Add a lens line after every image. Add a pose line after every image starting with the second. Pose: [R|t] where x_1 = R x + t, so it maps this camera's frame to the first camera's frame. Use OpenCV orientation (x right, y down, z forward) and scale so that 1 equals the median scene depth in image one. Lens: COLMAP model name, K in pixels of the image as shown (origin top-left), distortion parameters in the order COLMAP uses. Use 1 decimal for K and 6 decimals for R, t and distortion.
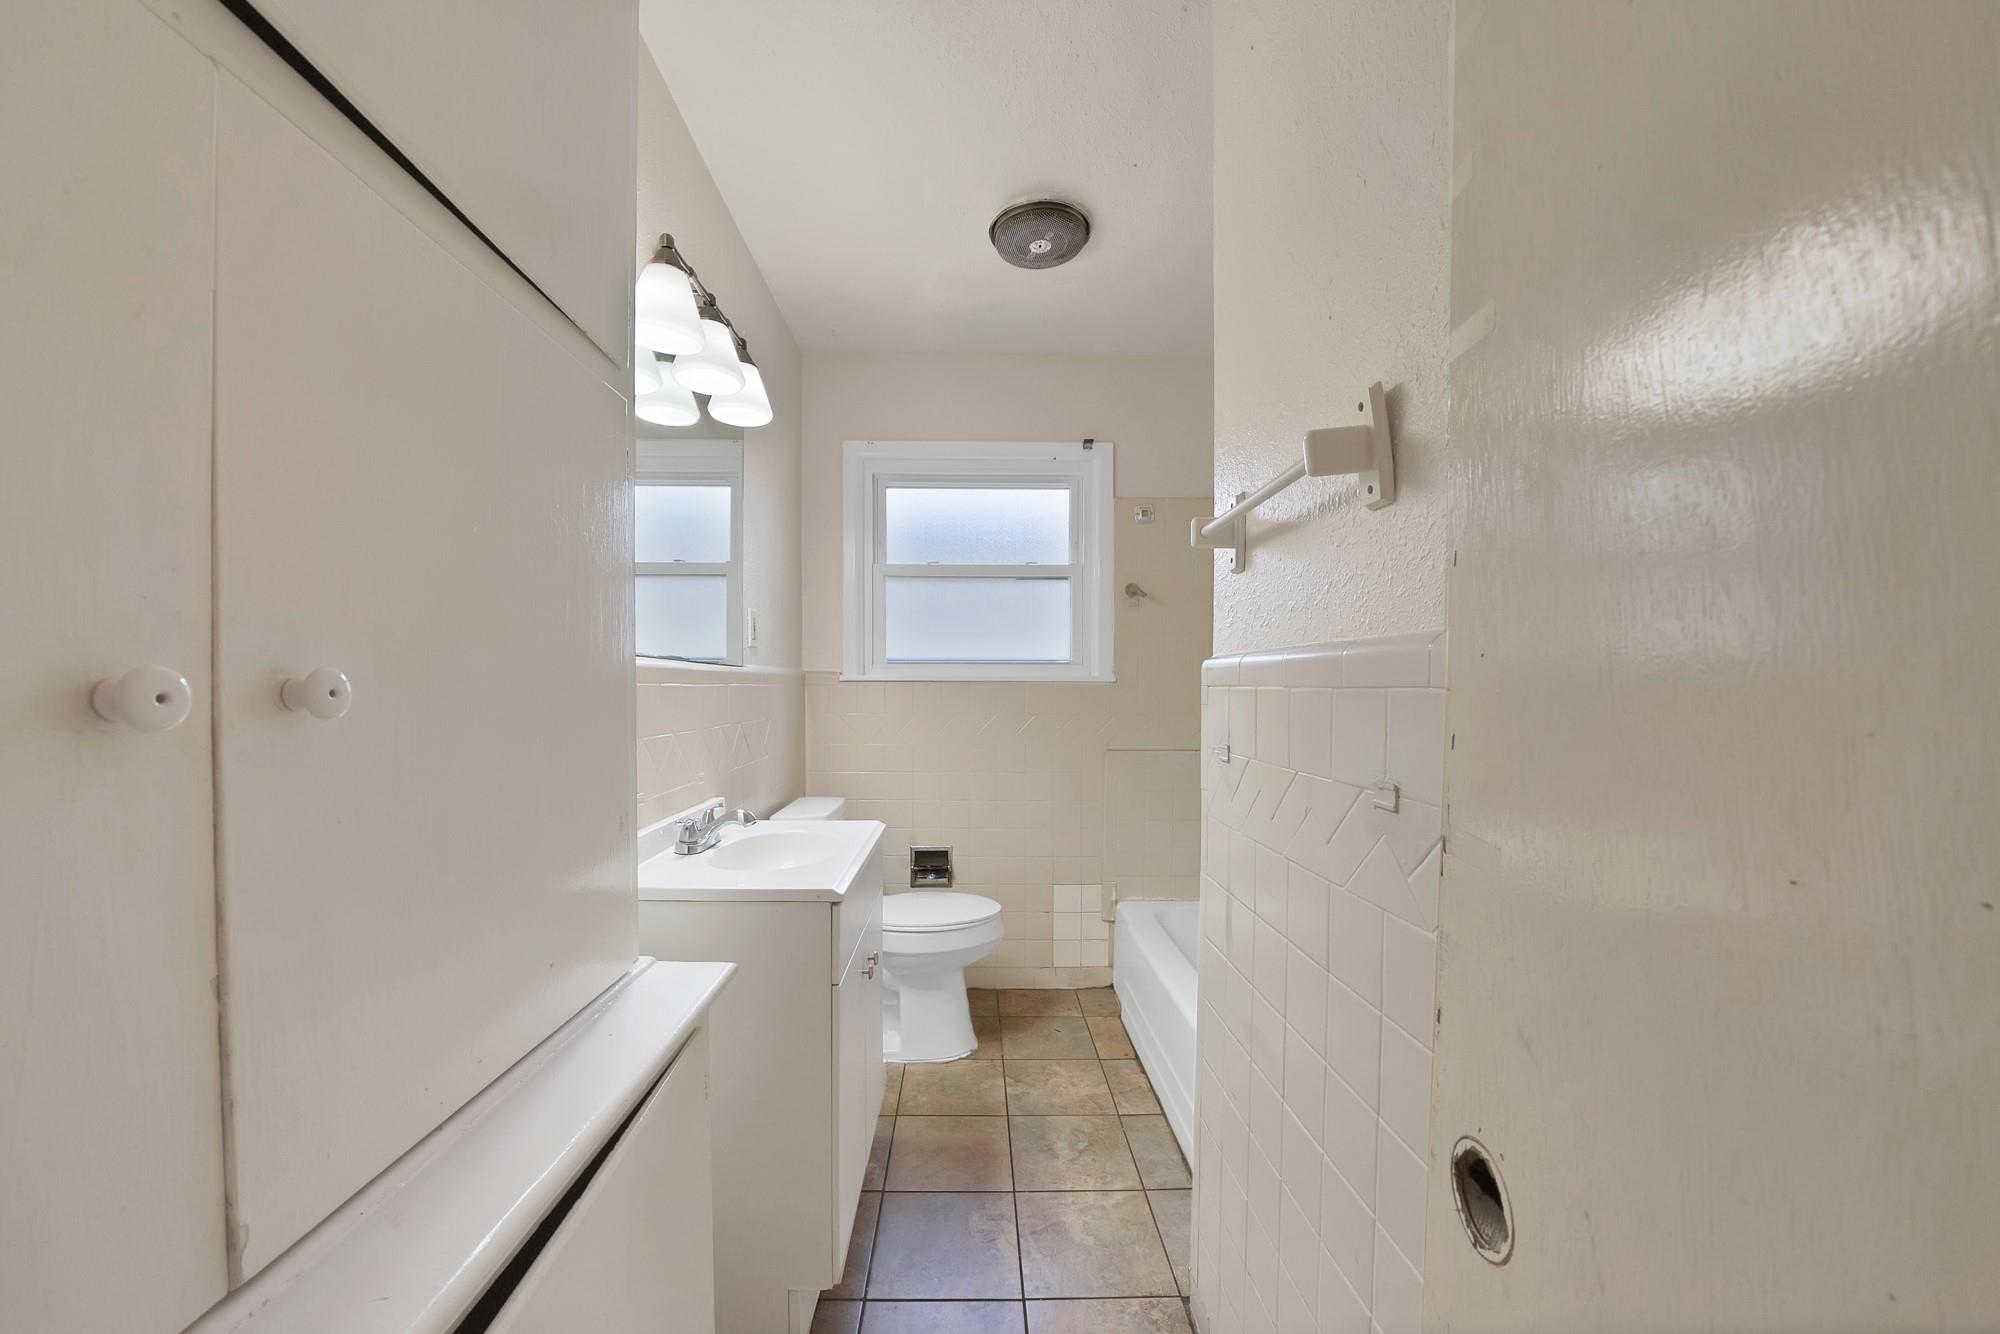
lens RADIAL K [[766.5, 0, 995.9], [0, 766.5, 672.2], [0, 0, 1]] dist [-0.028642, 0.000114]
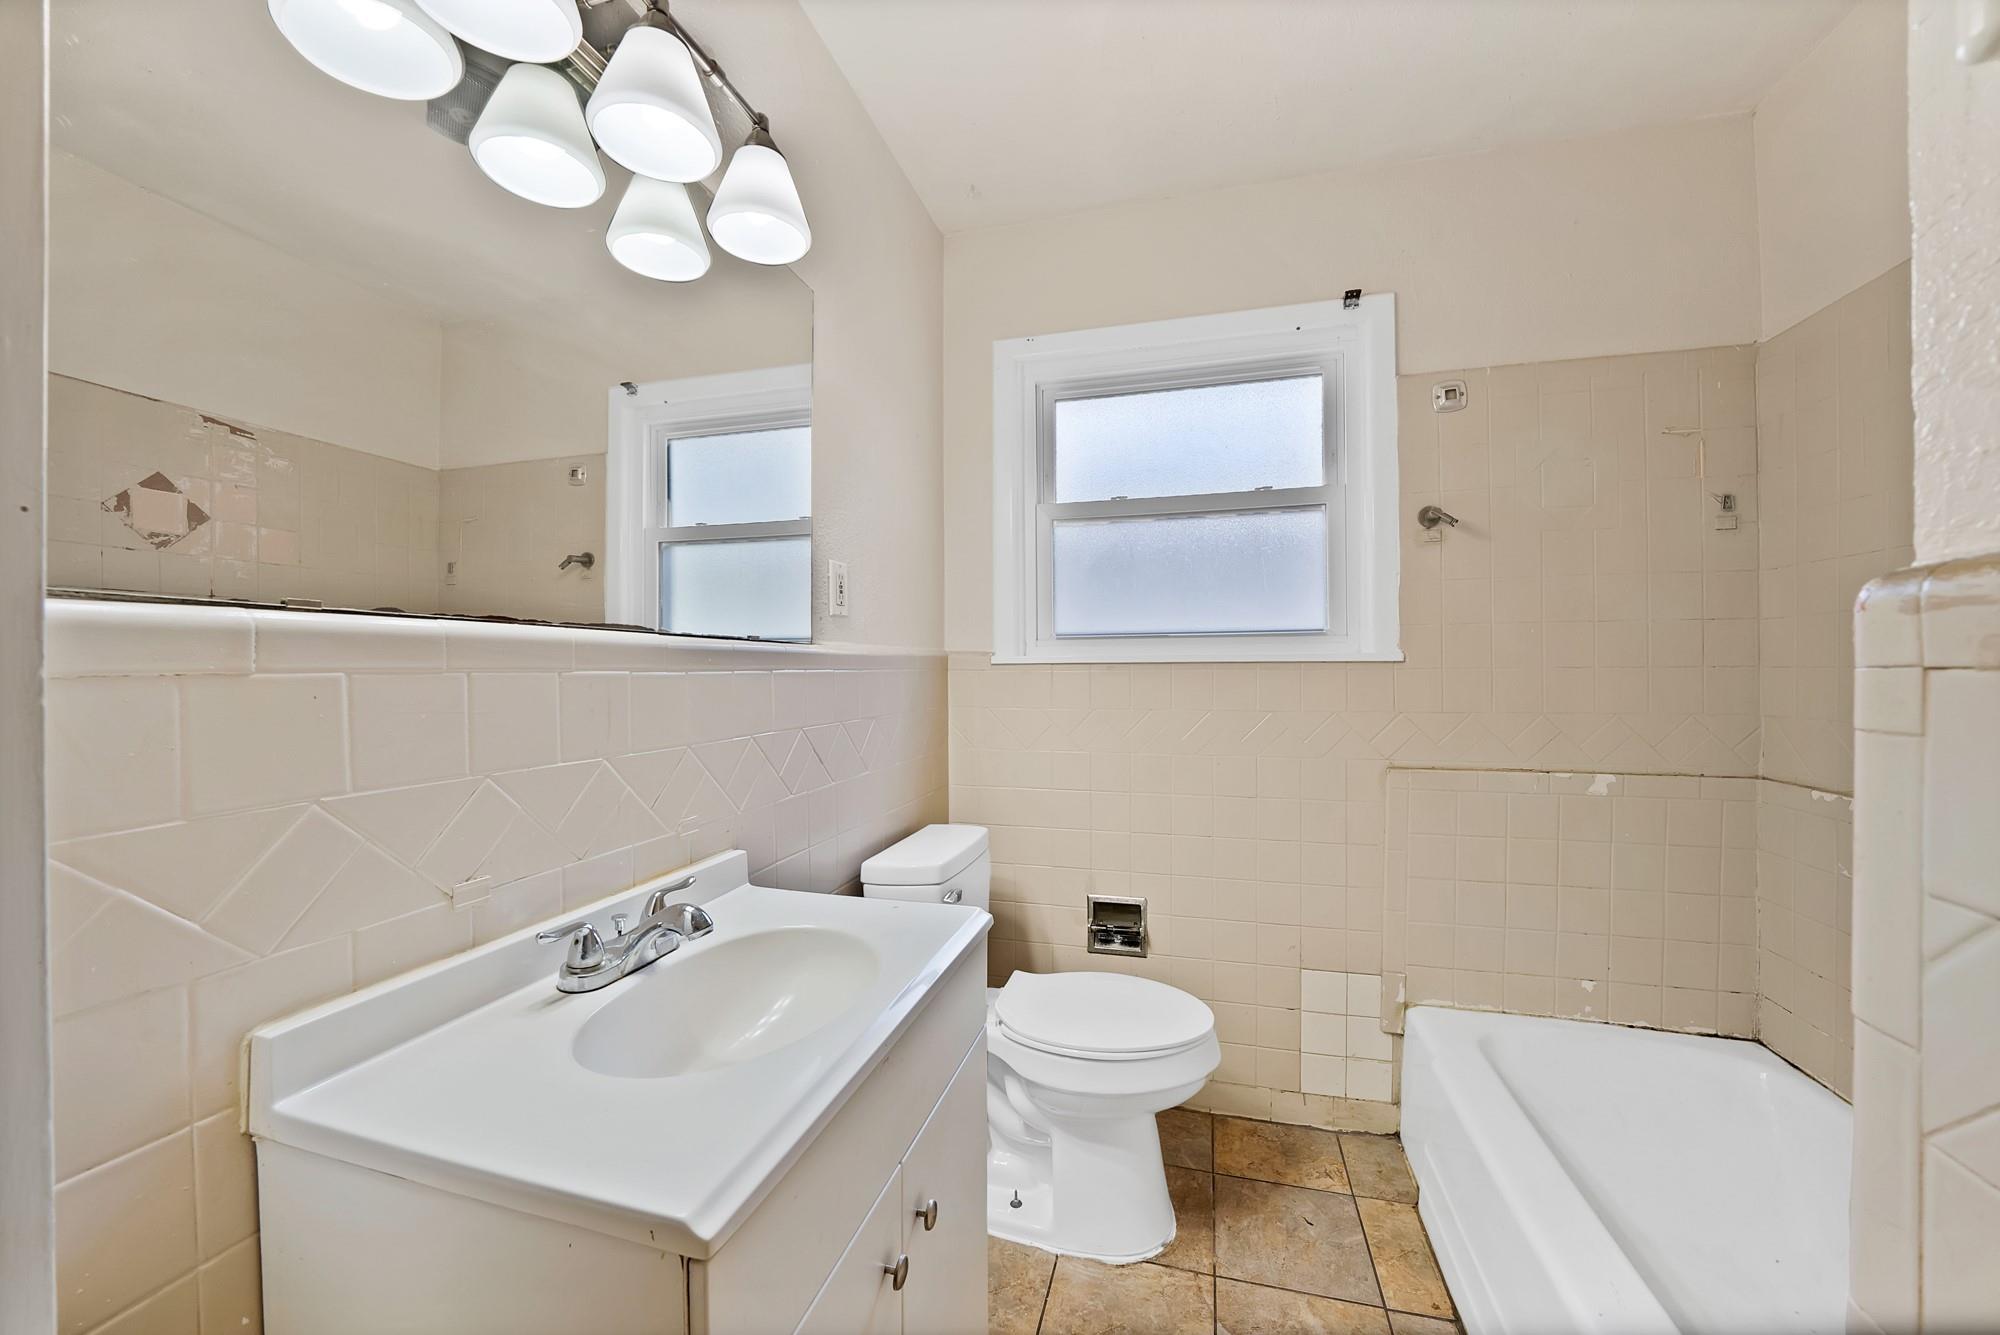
lens RADIAL K [[766.5, 0, 995.9], [0, 766.5, 672.7], [0, 0, 1]] dist [-0.028642, 0.000114]
pose [[0.956031, -0.007819, -0.293161, 0.017623], [0.014437, 0.999687, 0.020417, 0.004582], [0.292910, -0.023752, 0.955845, 0.304958]]
